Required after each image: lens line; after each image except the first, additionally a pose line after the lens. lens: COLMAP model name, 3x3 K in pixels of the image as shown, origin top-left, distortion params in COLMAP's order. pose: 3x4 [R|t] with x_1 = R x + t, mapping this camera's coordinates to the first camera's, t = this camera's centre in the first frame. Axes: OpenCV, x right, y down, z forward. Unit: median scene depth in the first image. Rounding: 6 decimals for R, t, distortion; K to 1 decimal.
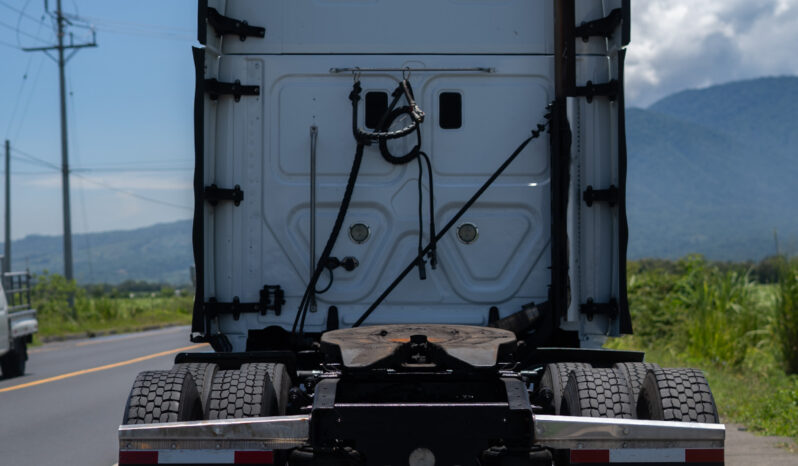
lens RADIAL K [[1935.1, 0, 399.0], [0, 1935.1, 233.0], [0, 0, 1]] dist [-0.007407, -0.168255]
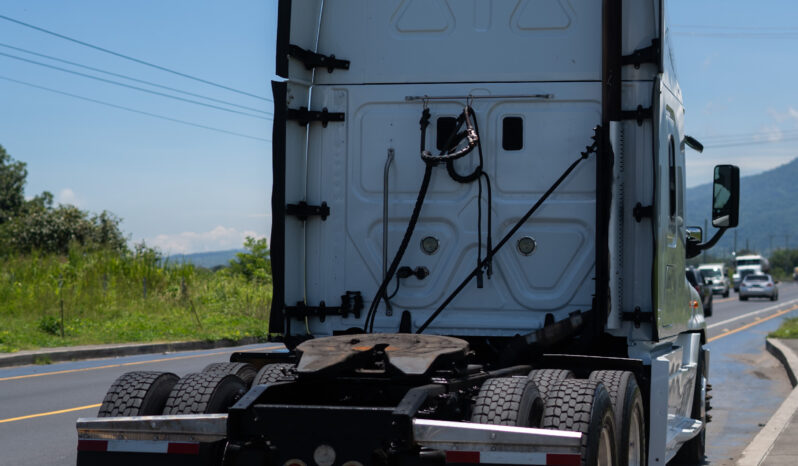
lens RADIAL K [[1935.1, 0, 399.0], [0, 1935.1, 233.0], [0, 0, 1]] dist [-0.007407, -0.168255]
pose [[0.968959, 0.005220, -0.247167, 0.237657], [-0.001848, 0.999902, 0.013873, -0.022395], [0.247215, -0.012985, 0.968874, -0.077613]]
